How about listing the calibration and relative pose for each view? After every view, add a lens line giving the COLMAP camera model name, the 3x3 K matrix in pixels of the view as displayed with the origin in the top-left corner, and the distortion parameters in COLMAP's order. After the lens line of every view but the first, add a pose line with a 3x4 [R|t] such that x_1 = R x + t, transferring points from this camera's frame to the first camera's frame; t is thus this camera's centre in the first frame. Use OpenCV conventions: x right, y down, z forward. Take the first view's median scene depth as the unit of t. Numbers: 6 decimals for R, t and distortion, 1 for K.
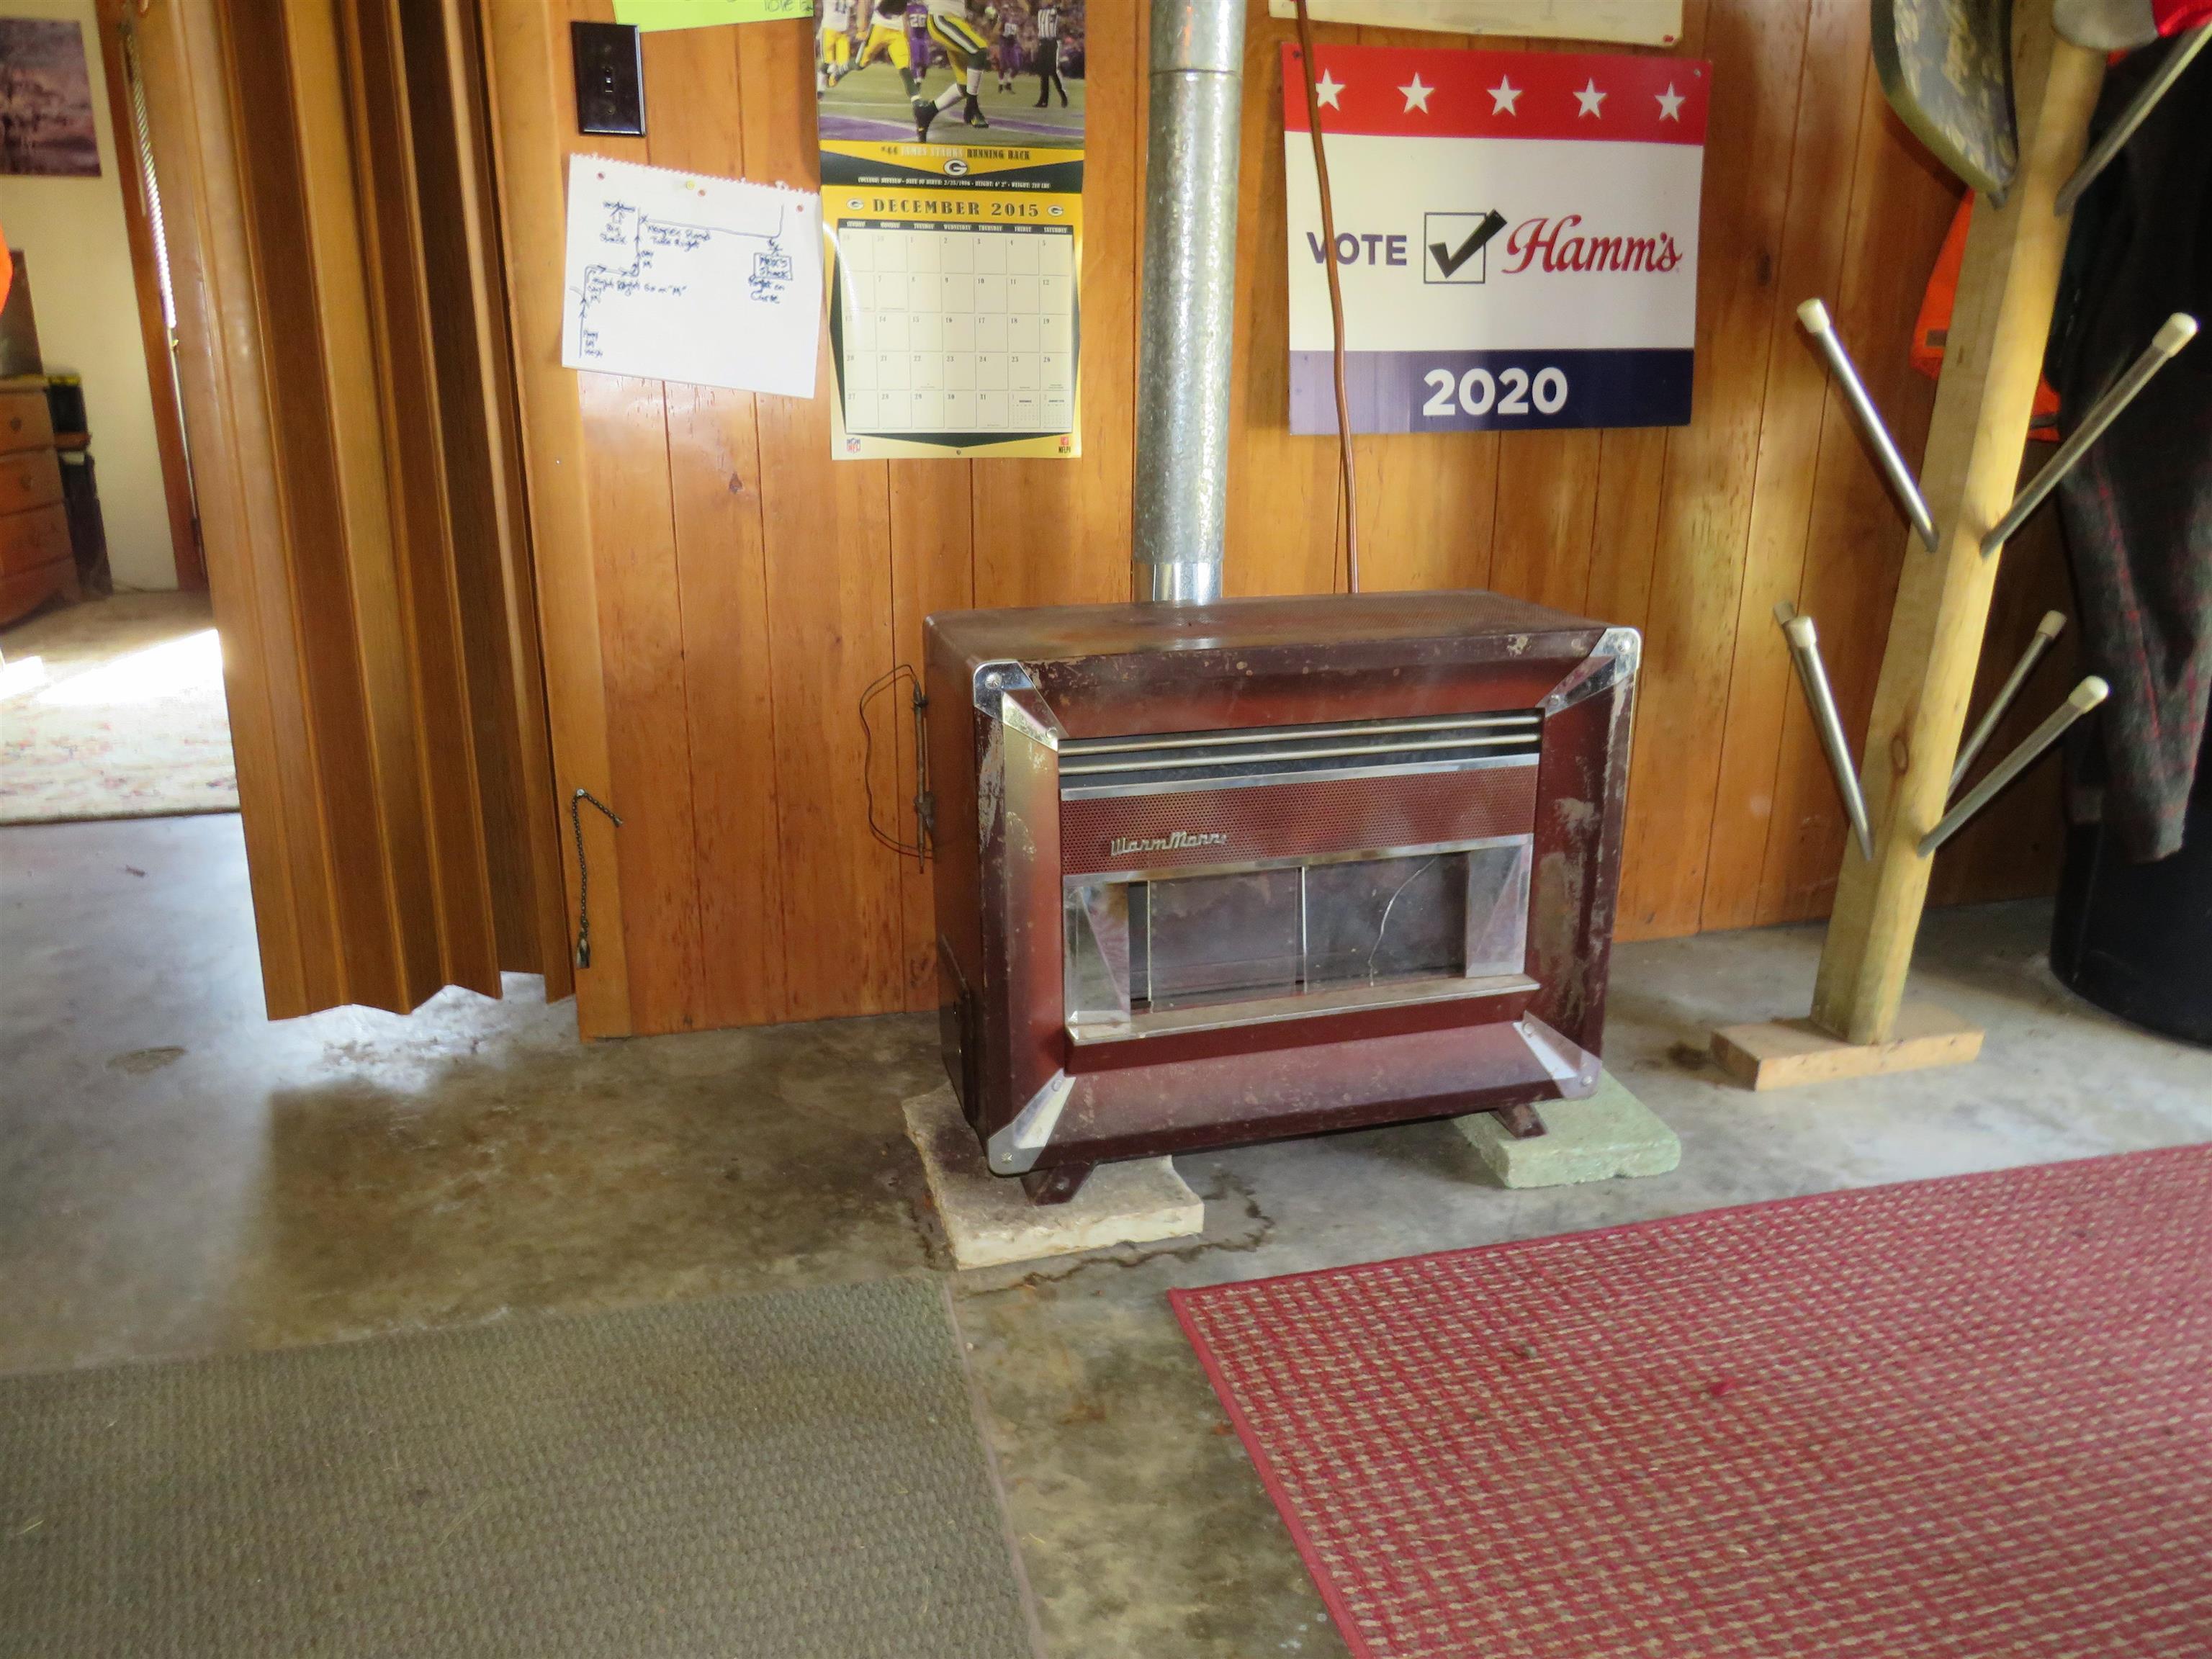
lens RADIAL K [[1578.9, 0, 1106.0], [0, 1578.9, 829.5], [0, 0, 1]] dist [-0.033279, 0.008939]
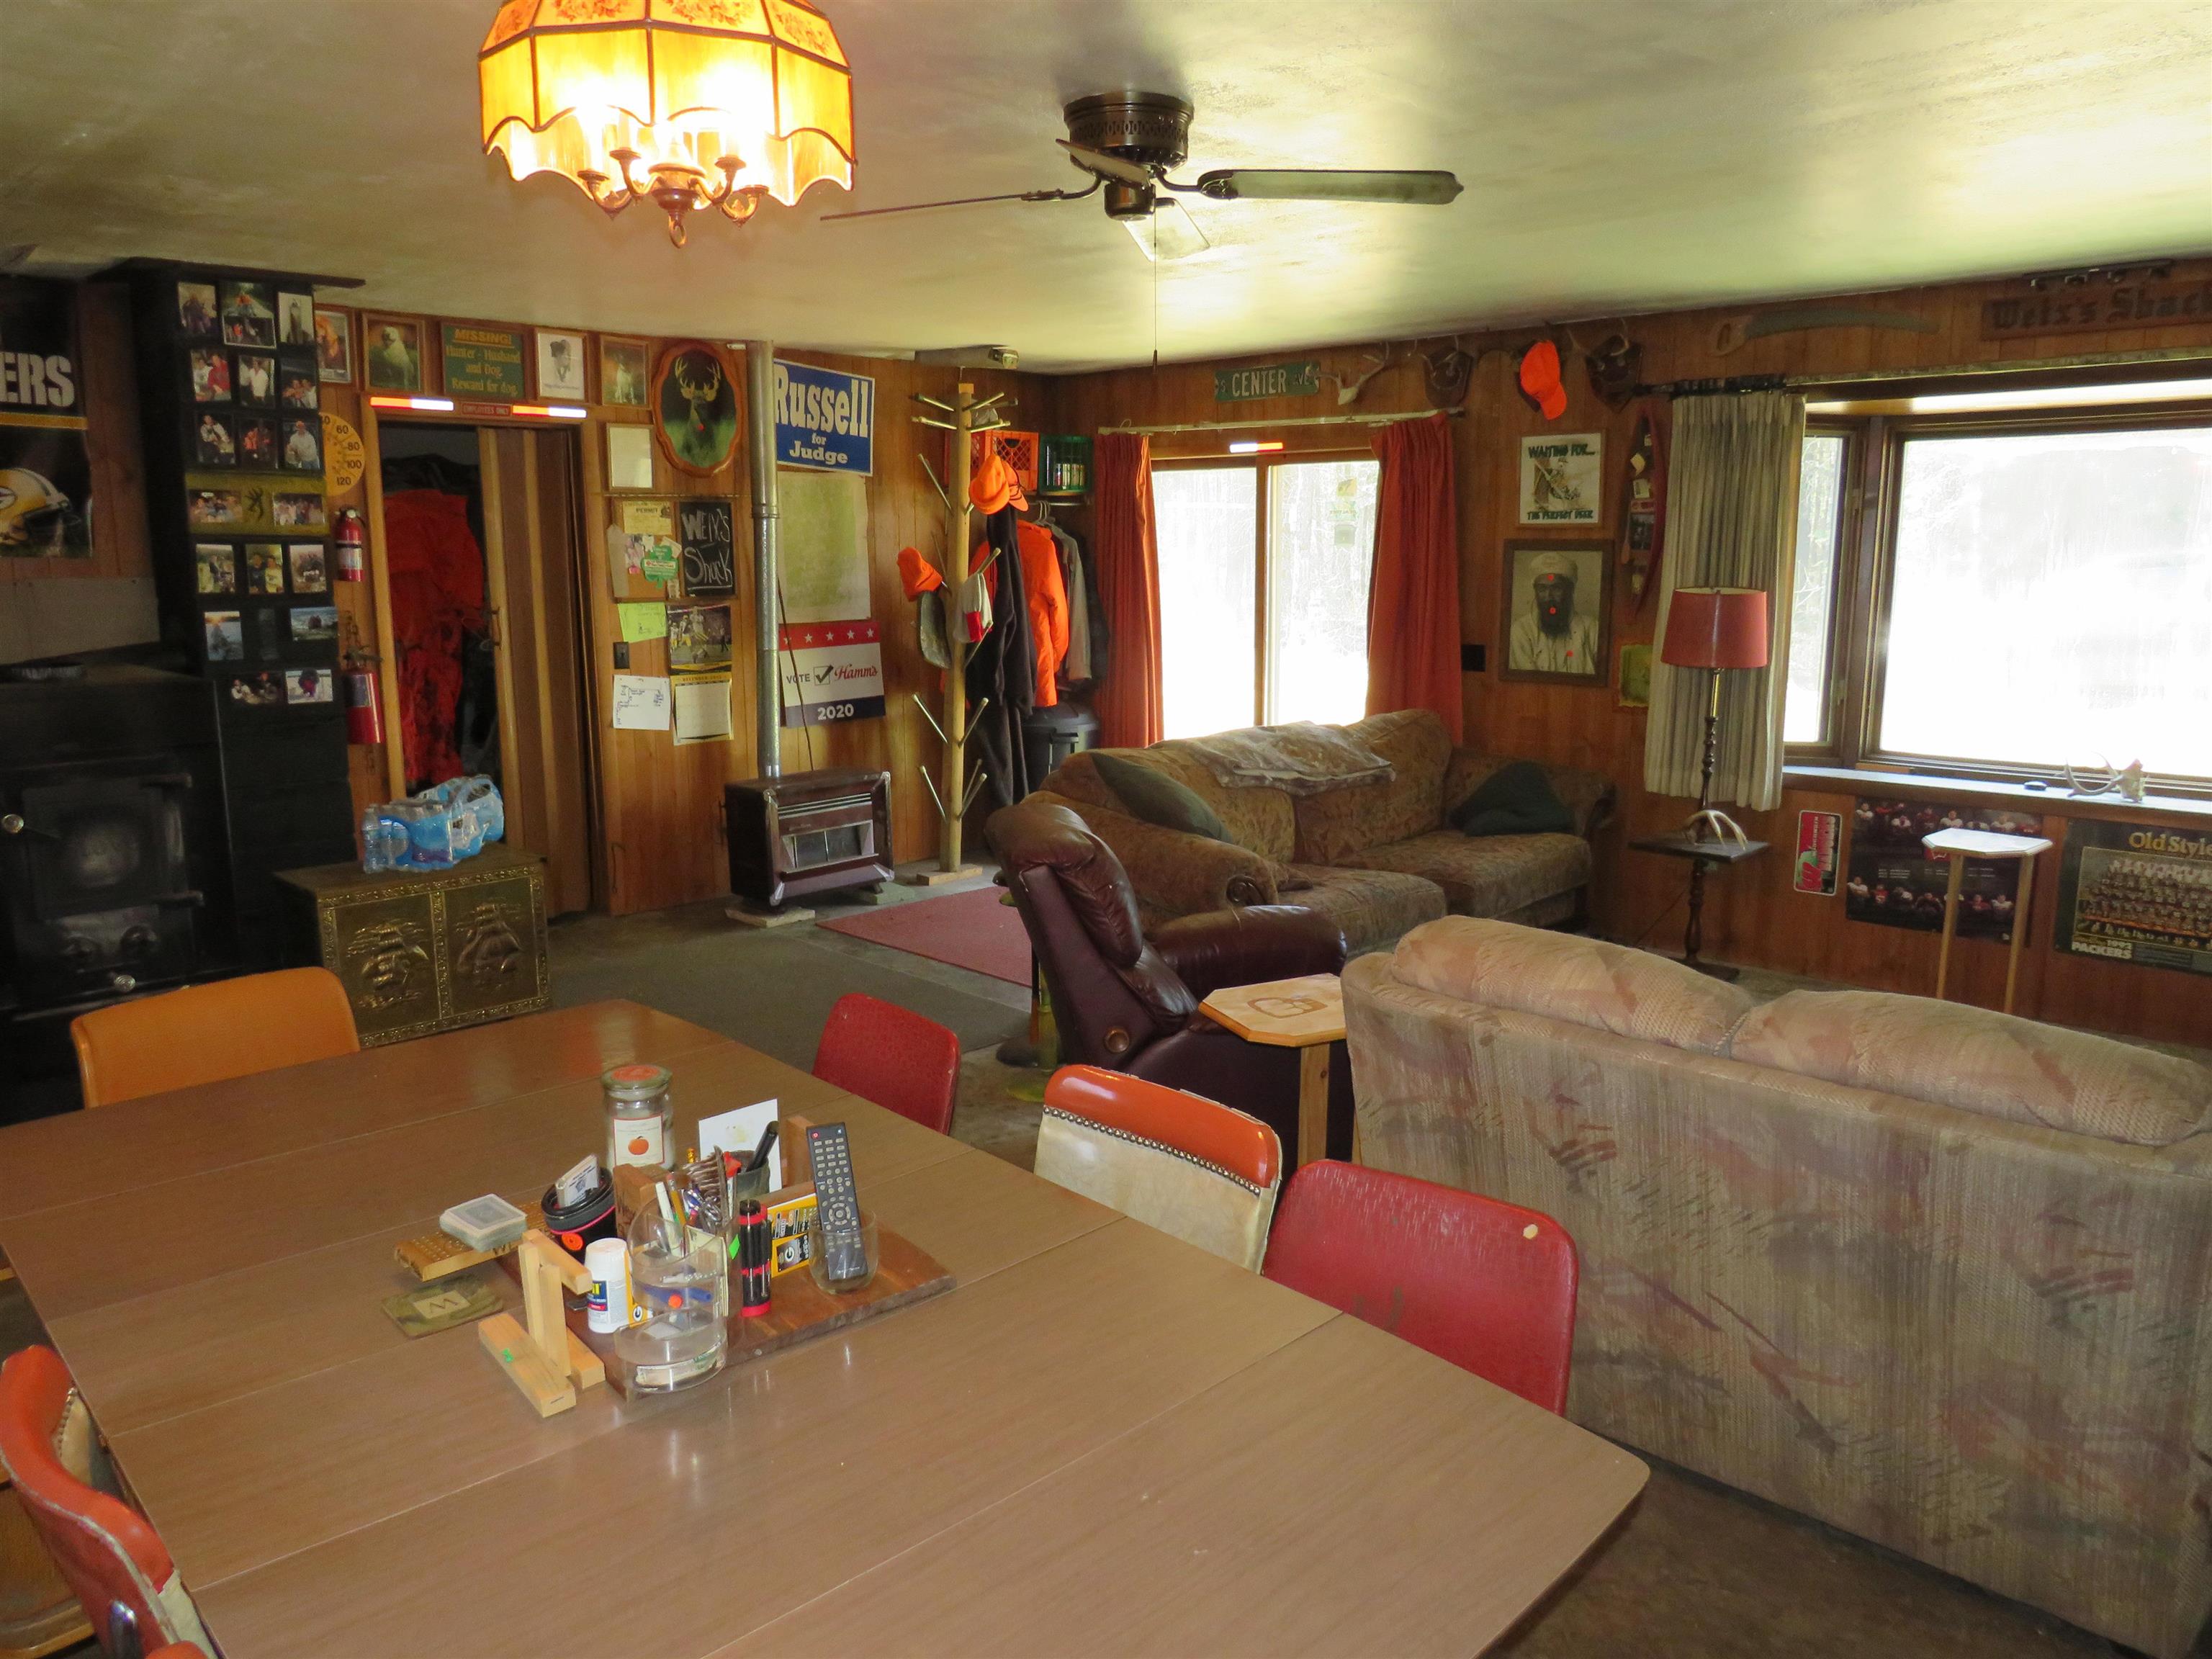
lens RADIAL K [[1578.9, 0, 1106.0], [0, 1578.9, 829.5], [0, 0, 1]] dist [-0.033279, 0.008939]
pose [[0.862232, -0.102330, 0.496068, -1.167429], [0.155652, 0.985520, -0.067247, 0.369218], [-0.482004, 0.135197, 0.865675, -2.692810]]
